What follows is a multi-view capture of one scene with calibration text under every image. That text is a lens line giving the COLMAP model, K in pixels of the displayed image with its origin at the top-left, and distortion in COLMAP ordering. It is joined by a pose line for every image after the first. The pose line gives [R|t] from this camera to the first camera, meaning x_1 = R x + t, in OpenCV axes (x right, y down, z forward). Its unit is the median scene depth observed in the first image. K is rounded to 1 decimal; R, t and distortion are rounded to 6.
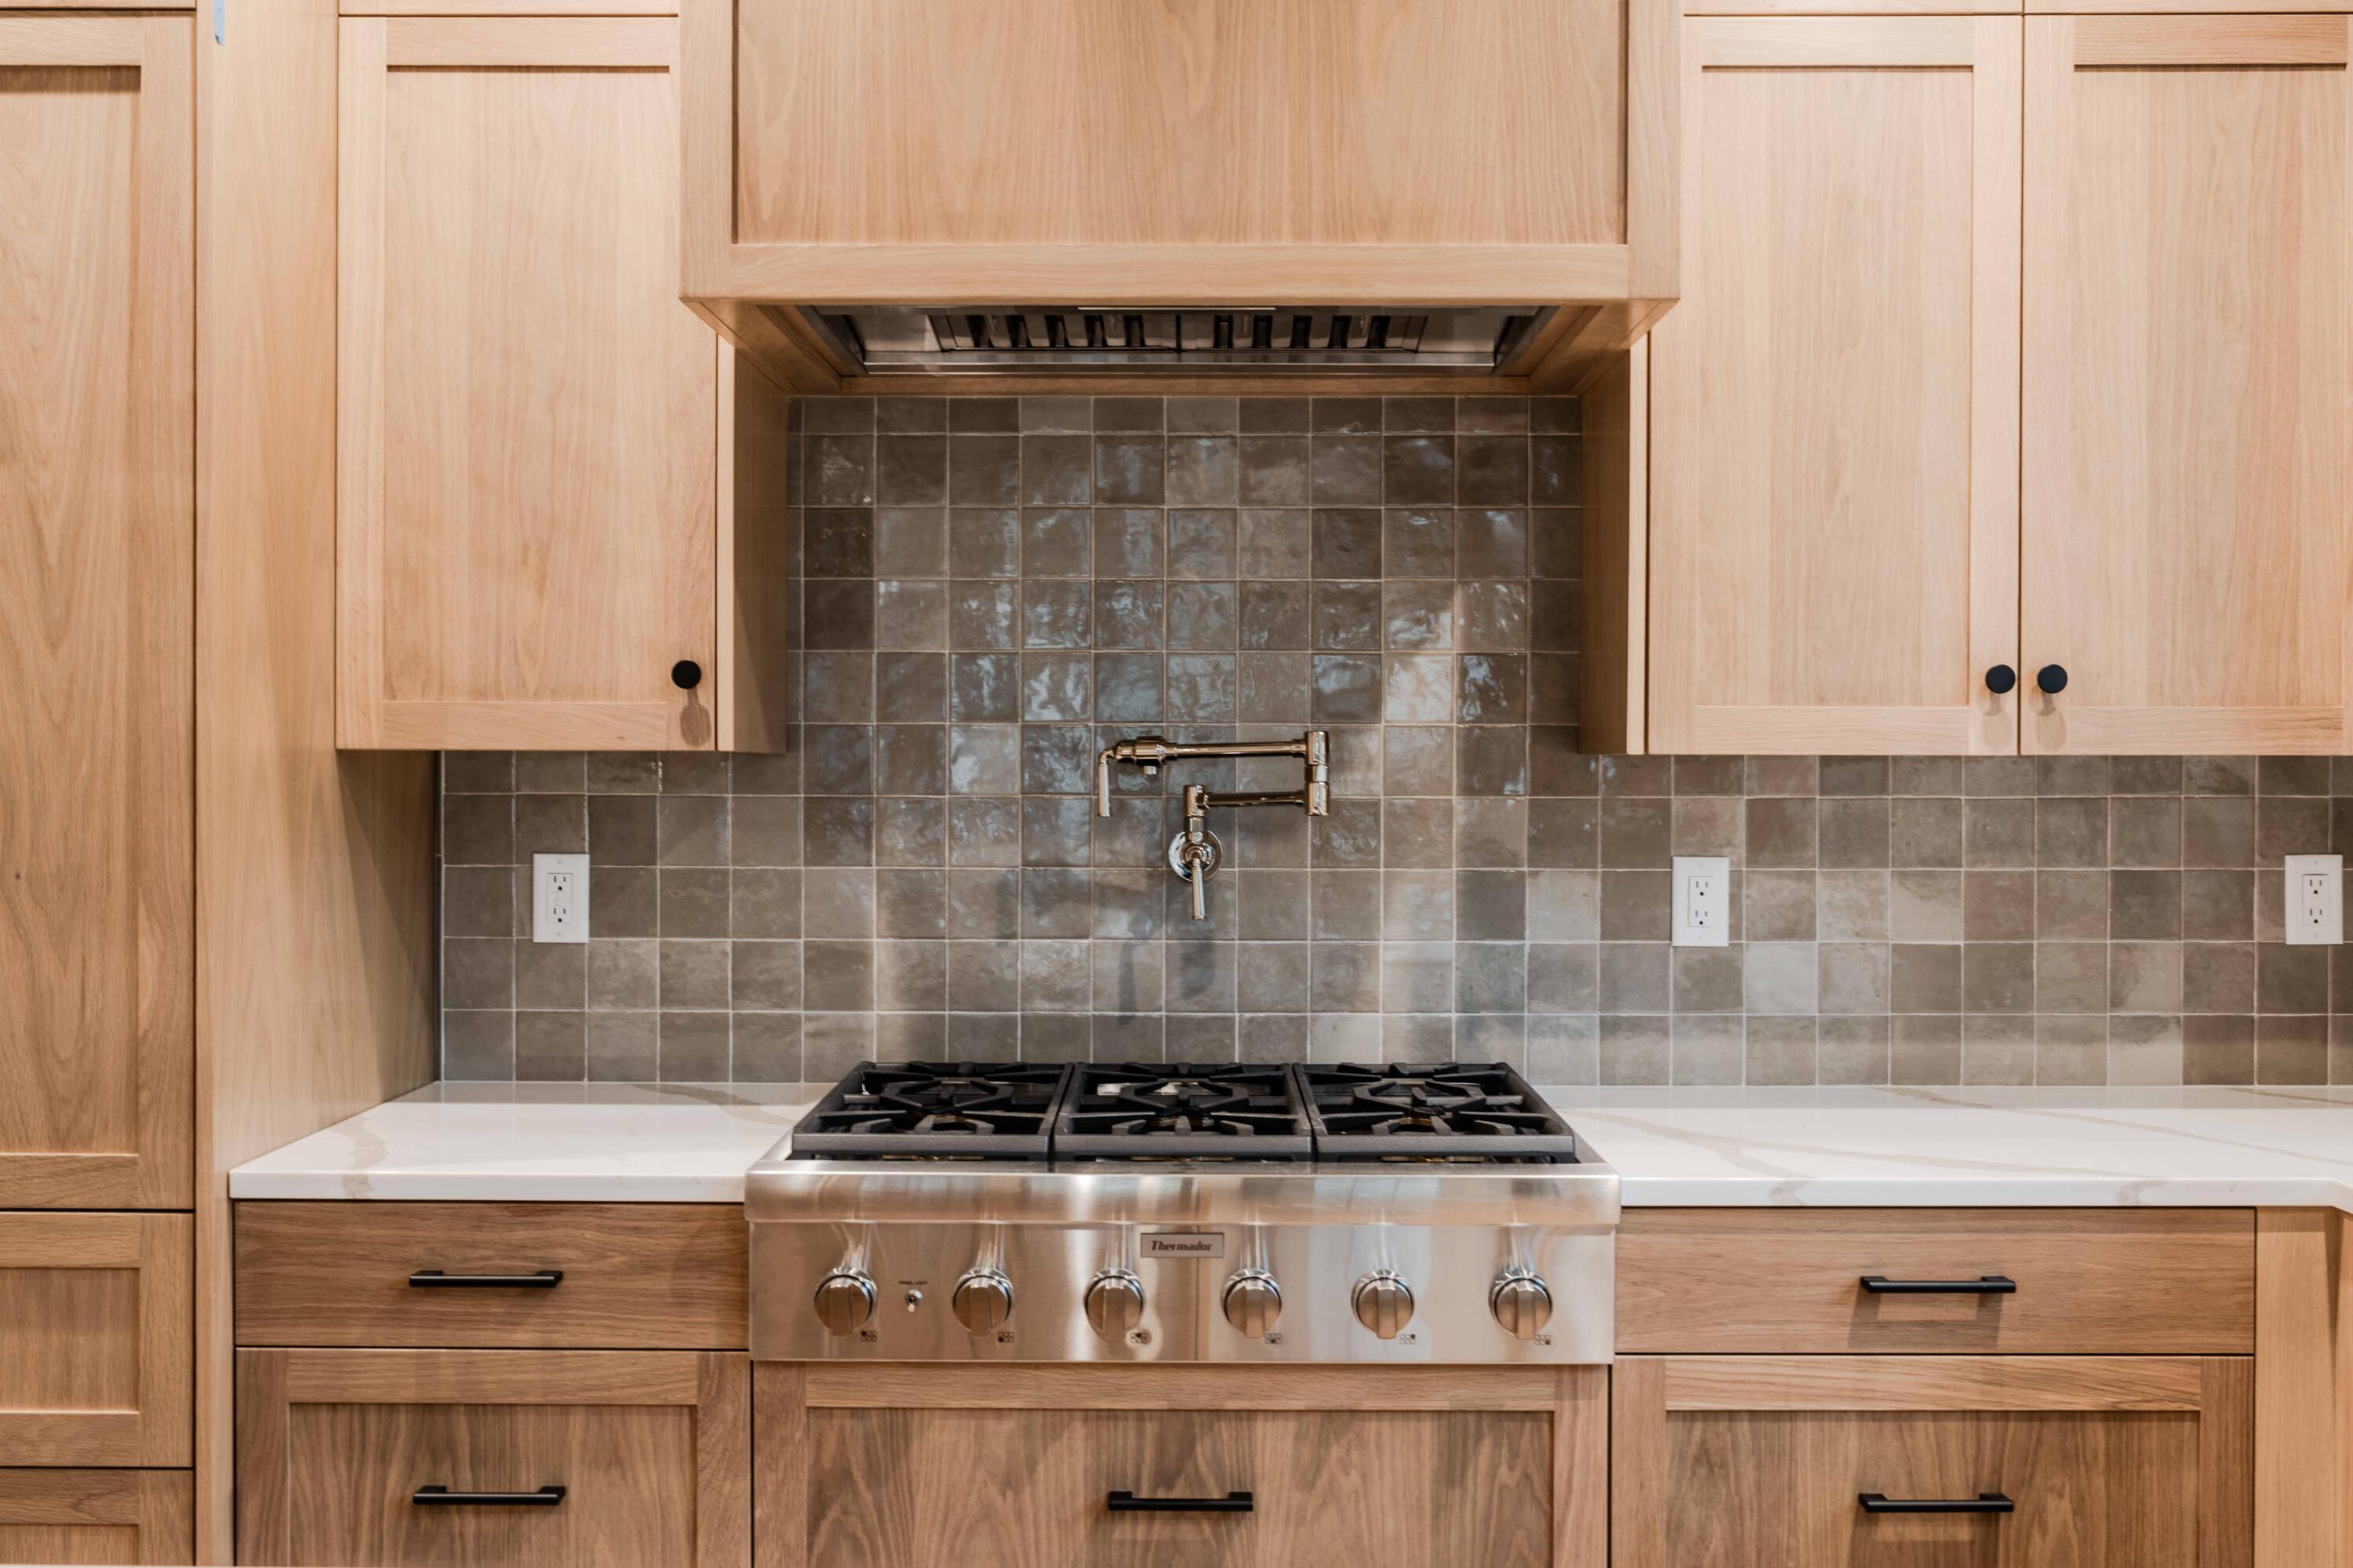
lens RADIAL K [[2229.0, 0, 1176.5], [0, 2229.0, 784.0], [0, 0, 1]] dist [-0.001149, 0.003939]
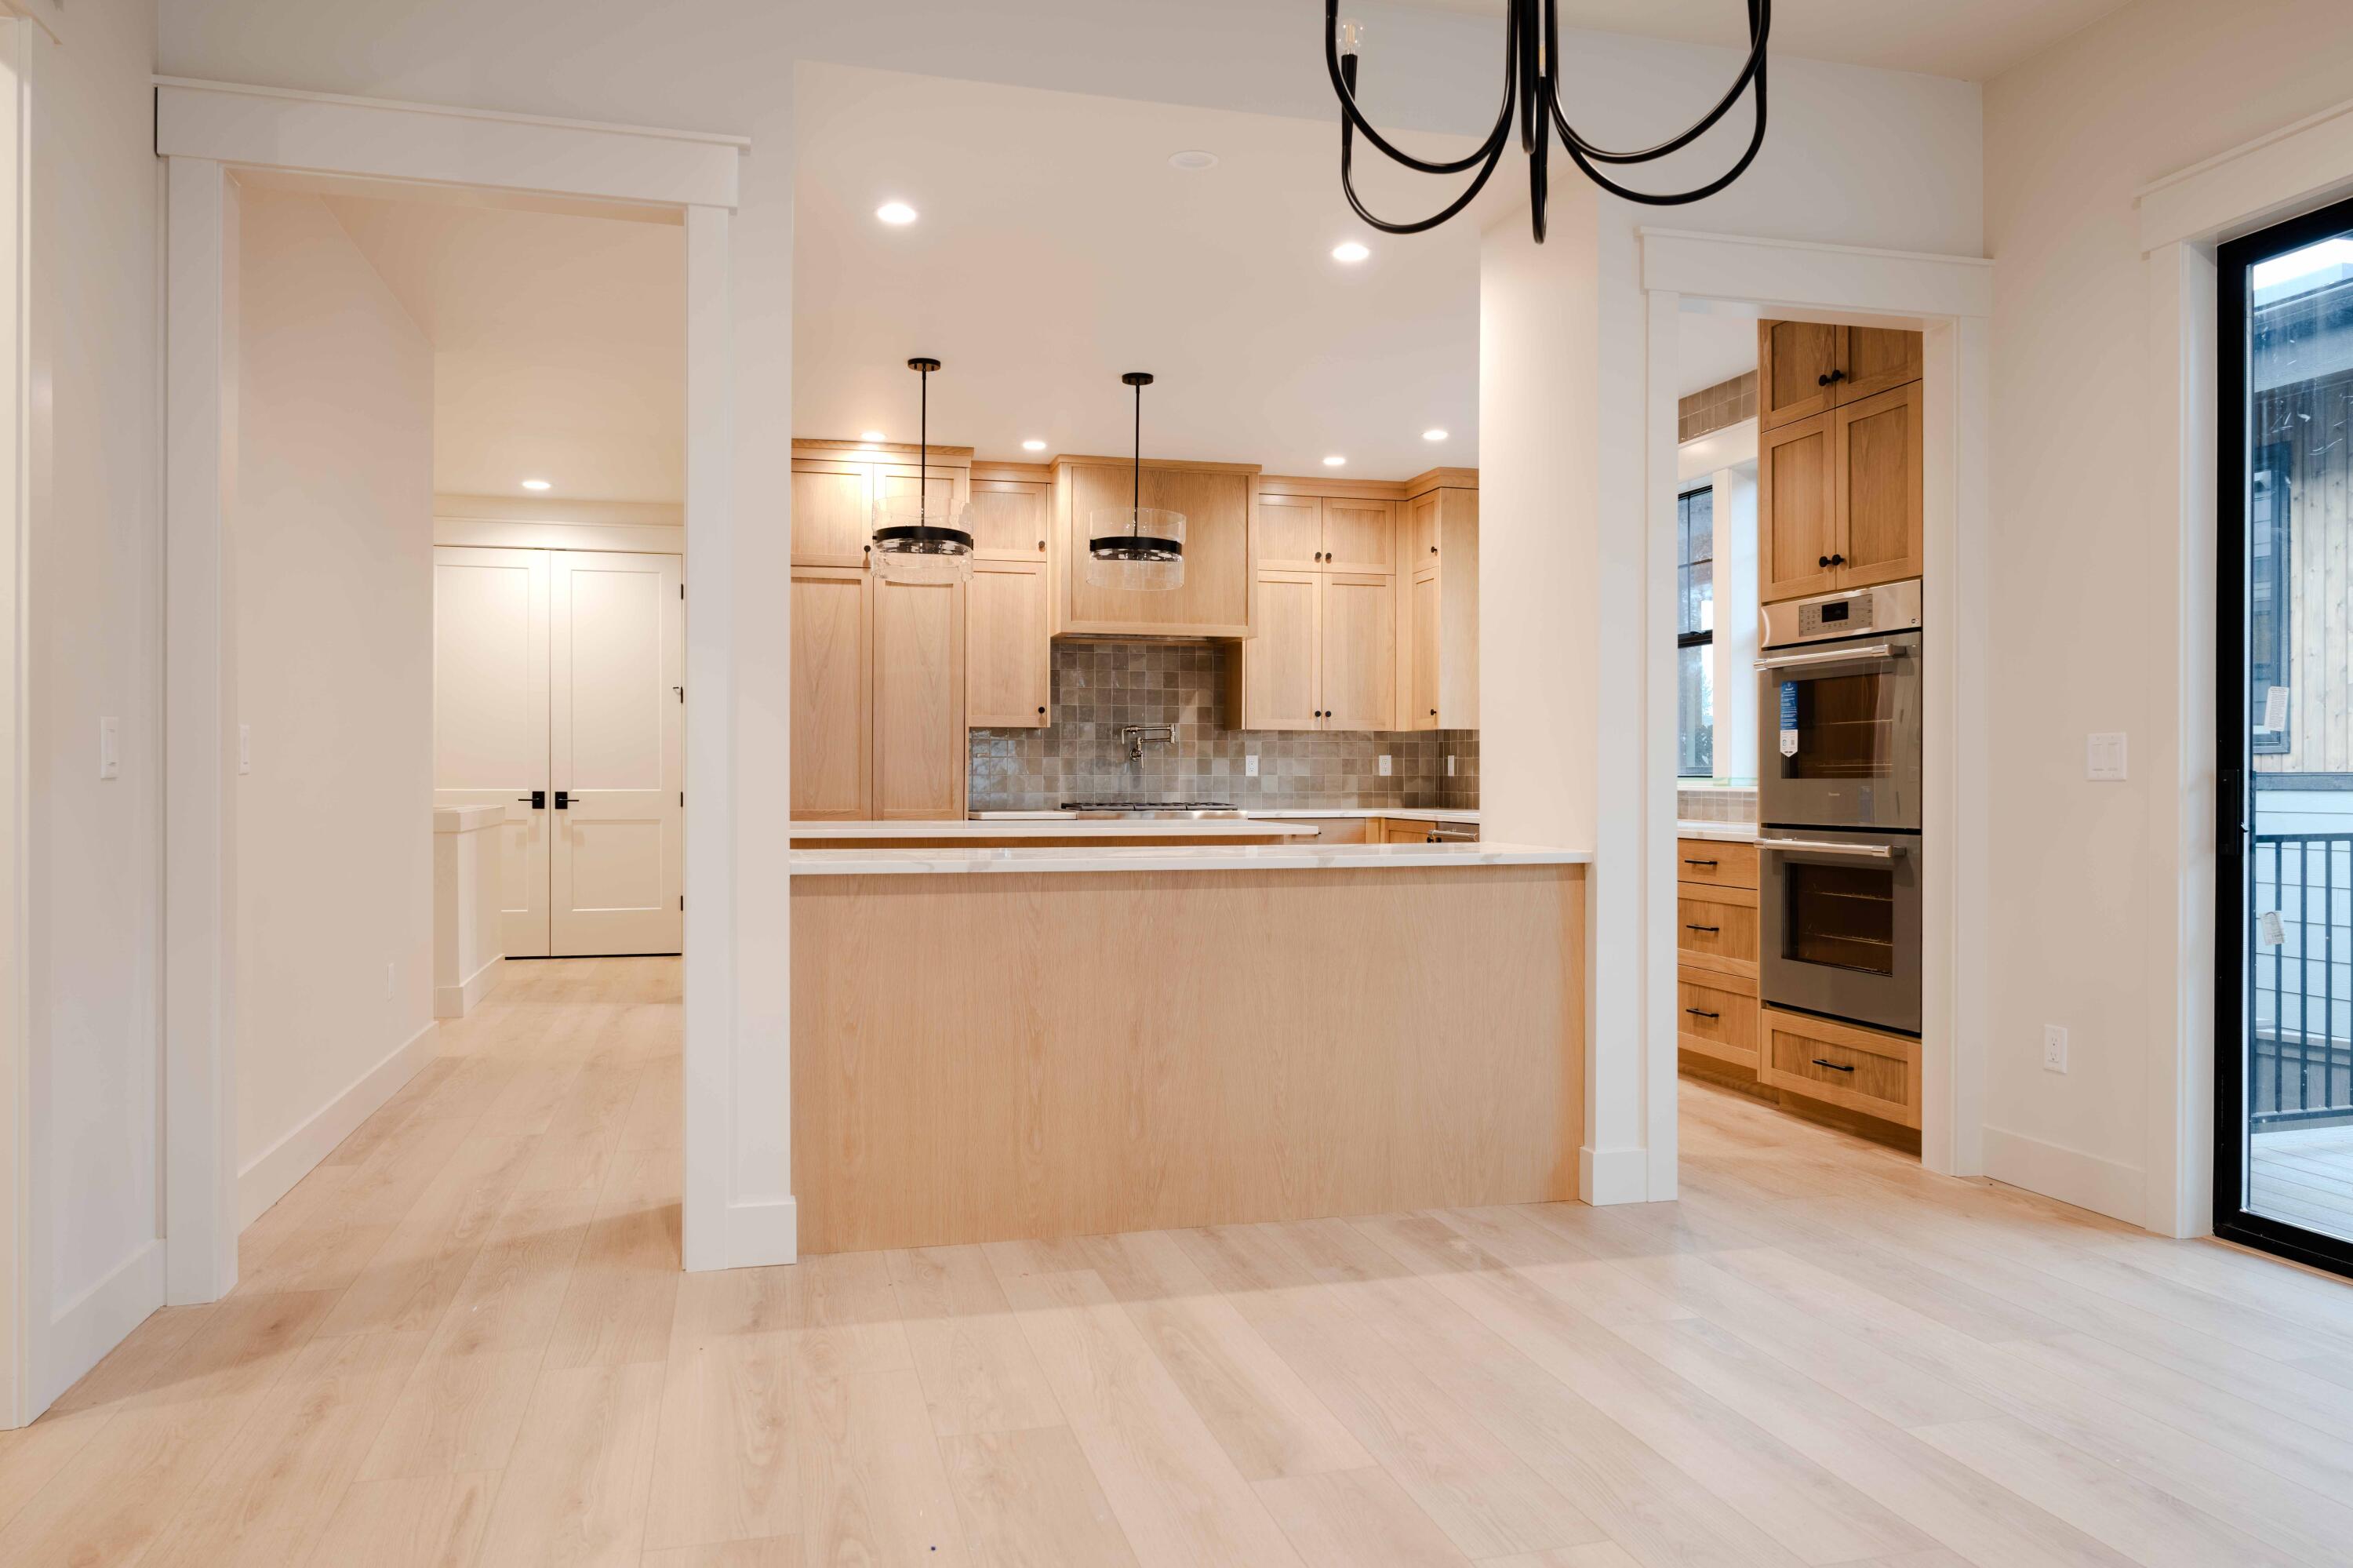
lens RADIAL K [[1563.5, 0, 1176.5], [0, 1563.5, 784.0], [0, 0, 1]] dist [-0.008099, 0.000011]
pose [[0.963963, -0.003186, 0.266017, -0.703079], [0.003960, 0.999989, -0.002374, 0.094887], [-0.266007, 0.003342, 0.963965, -1.854977]]
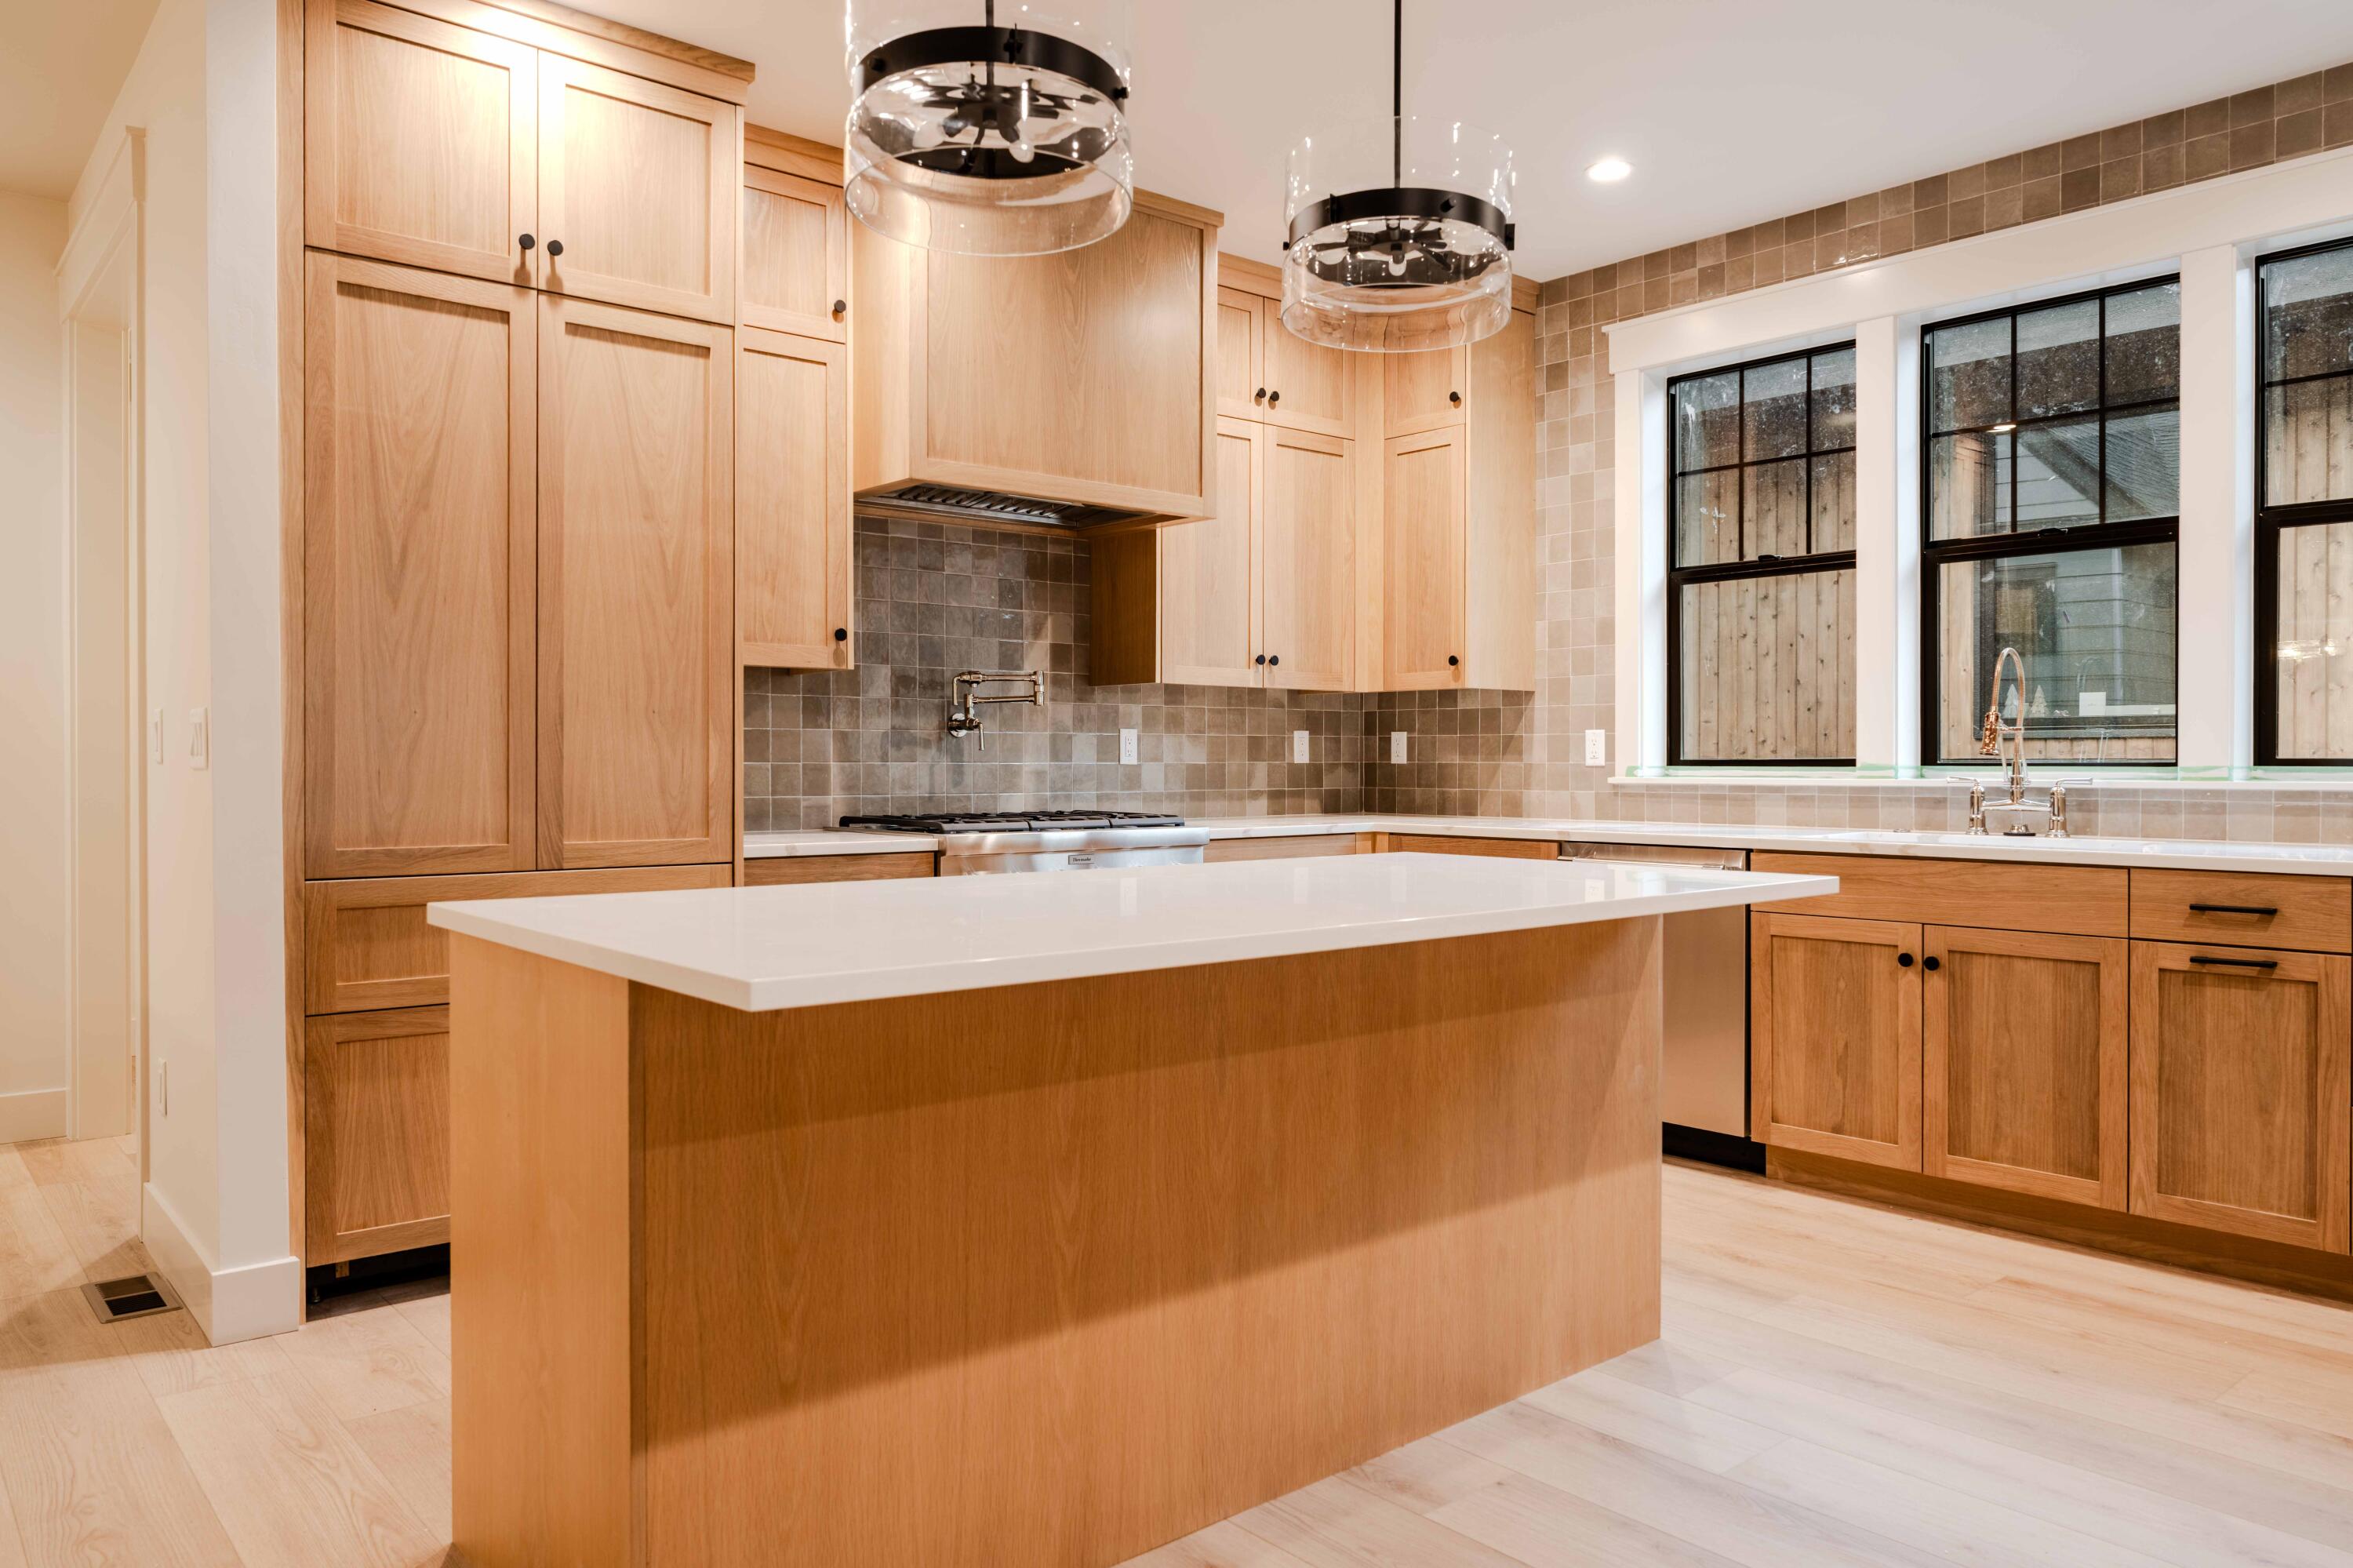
lens RADIAL K [[1599.2, 0, 1176.5], [0, 1599.2, 784.0], [0, 0, 1]] dist [-0.016101, 0.004752]
pose [[0.755425, -0.011404, 0.655136, -0.908702], [0.007493, 0.999934, 0.008765, 0.080095], [-0.655192, -0.001712, 0.755460, -0.396464]]
